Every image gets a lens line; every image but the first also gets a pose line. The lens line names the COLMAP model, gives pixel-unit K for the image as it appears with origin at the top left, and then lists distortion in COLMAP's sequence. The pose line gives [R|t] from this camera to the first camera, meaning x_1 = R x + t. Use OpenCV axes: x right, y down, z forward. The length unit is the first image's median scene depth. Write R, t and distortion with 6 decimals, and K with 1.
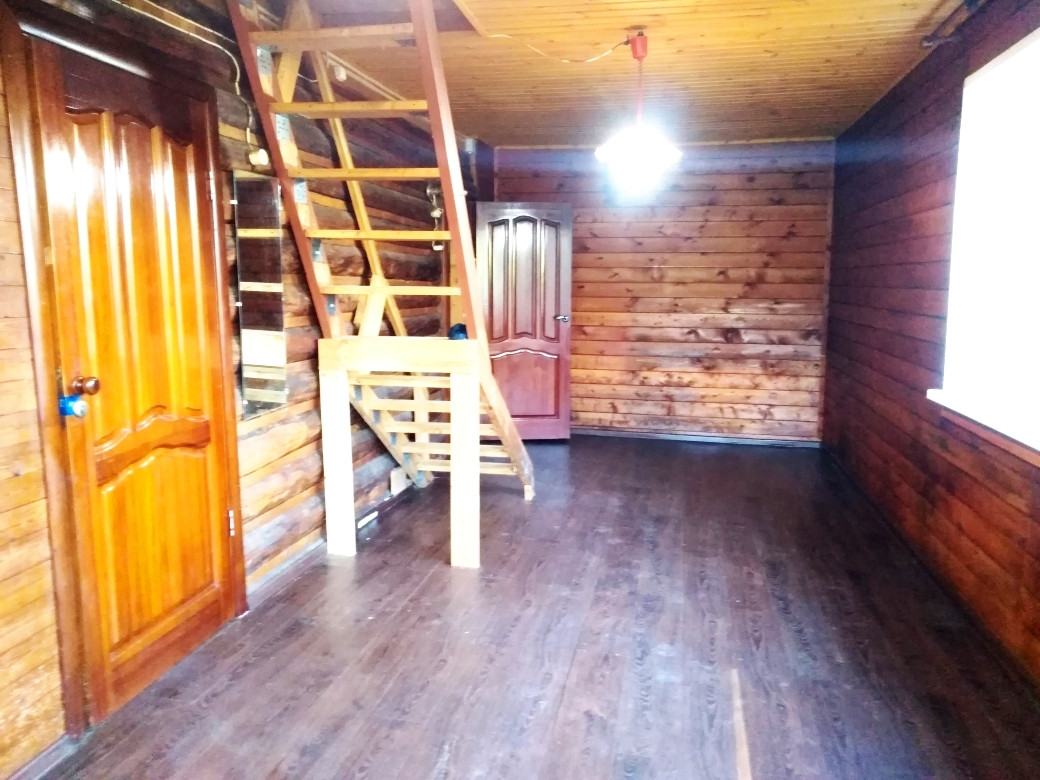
lens RADIAL K [[773.9, 0, 509.5], [0, 773.9, 393.2], [0, 0, 1]] dist [0.038155, -0.022762]
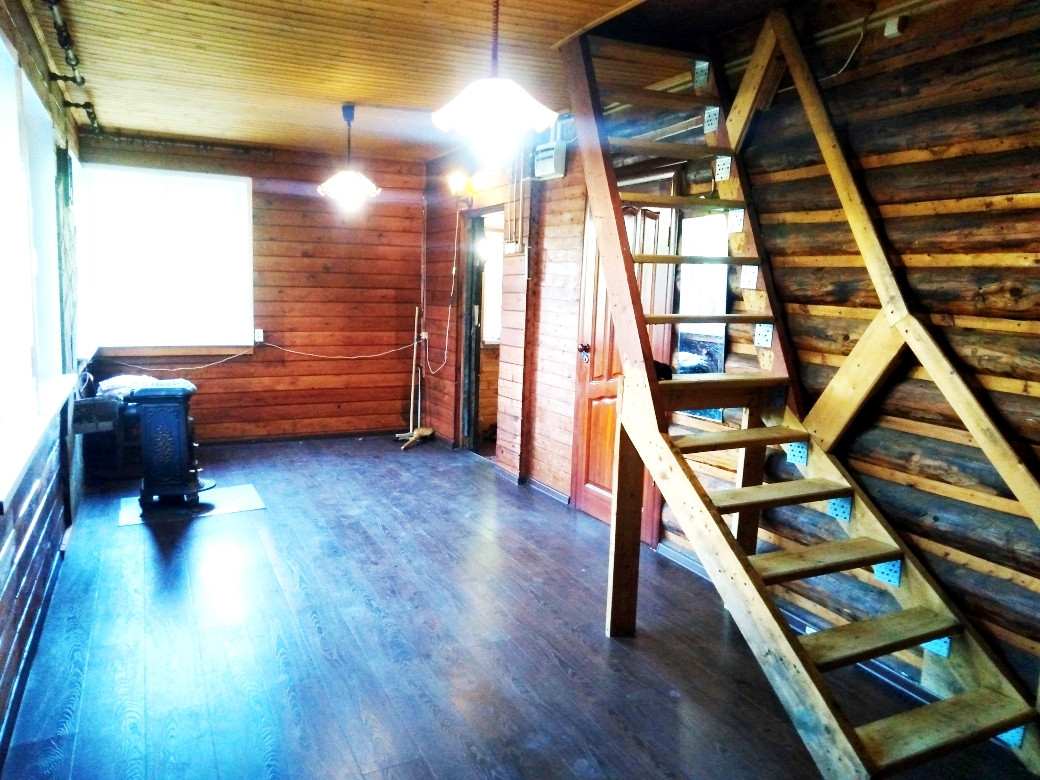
lens RADIAL K [[773.9, 0, 519.5], [0, 773.9, 391.2], [0, 0, 1]] dist [0.038155, -0.022762]
pose [[-0.785356, 0.061690, -0.615963, 0.537010], [-0.119140, 0.961358, 0.248186, -0.234886], [0.607472, 0.268300, -0.747659, 1.470892]]
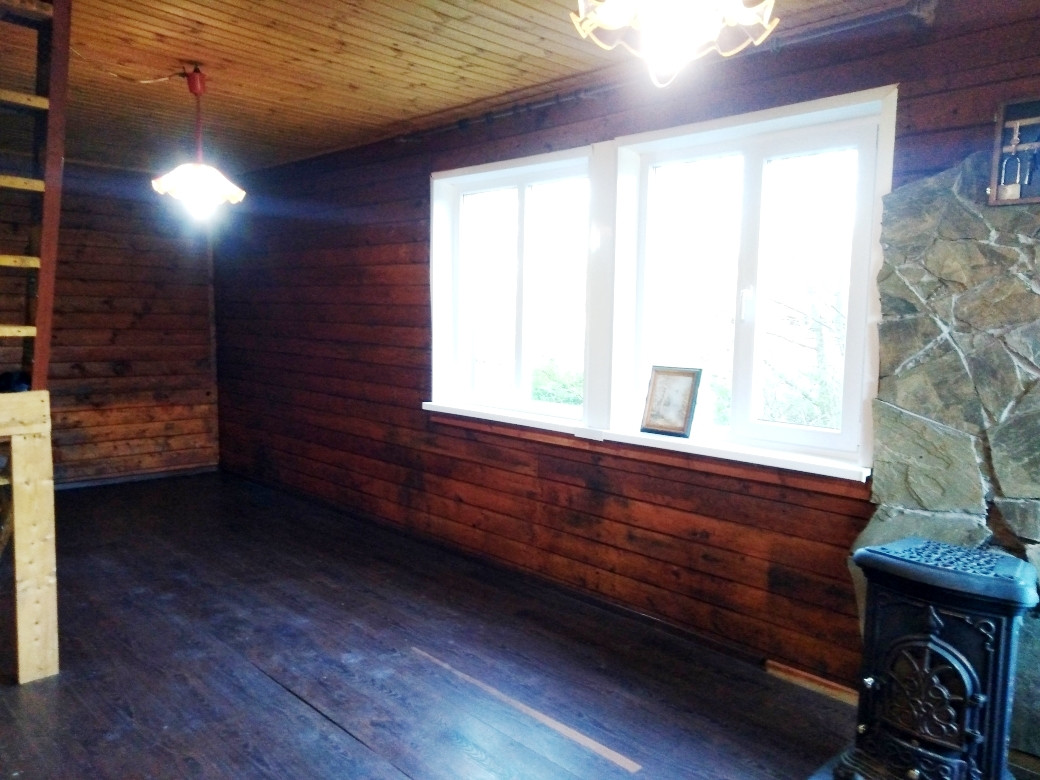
lens RADIAL K [[773.9, 0, 520.9], [0, 773.9, 392.5], [0, 0, 1]] dist [0.038155, -0.022762]
pose [[0.541982, -0.077341, 0.836824, -0.425557], [0.101137, 0.994522, 0.026413, -0.035833], [-0.834282, 0.070319, 0.546835, 0.131654]]
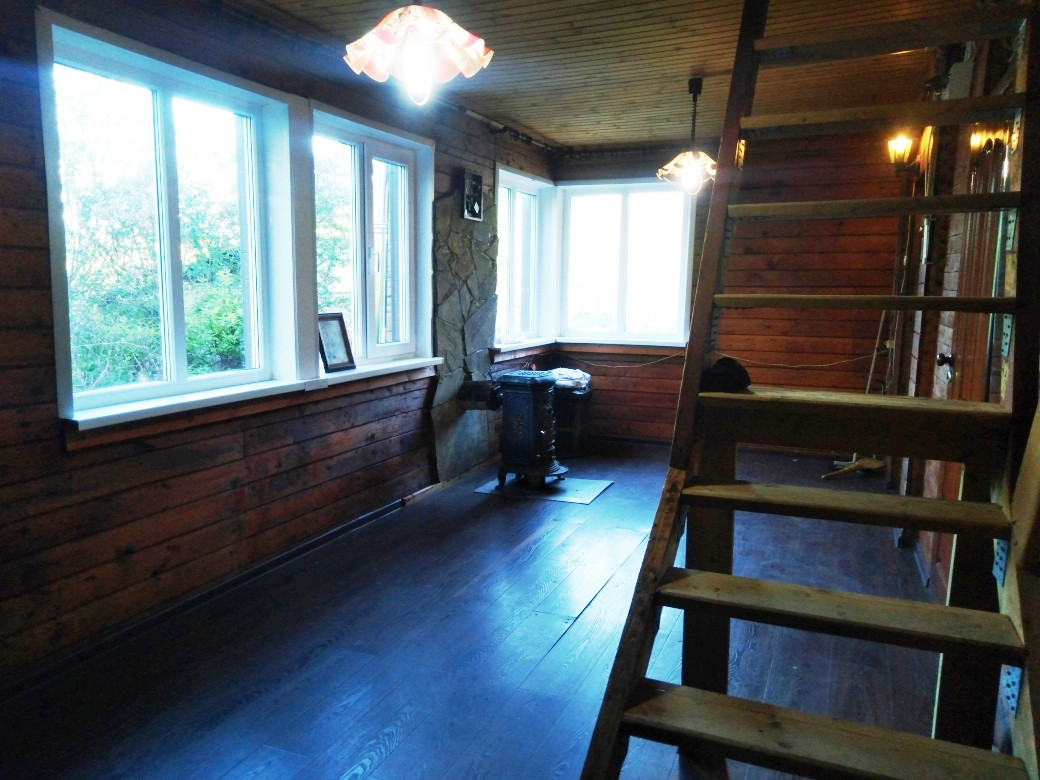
lens RADIAL K [[773.9, 0, 516.9], [0, 773.9, 389.9], [0, 0, 1]] dist [0.038155, -0.022762]
pose [[-0.980672, -0.037943, 0.191945, -0.022980], [0.016354, 0.961687, 0.273662, -0.212641], [-0.194974, 0.271512, -0.942479, 1.480885]]
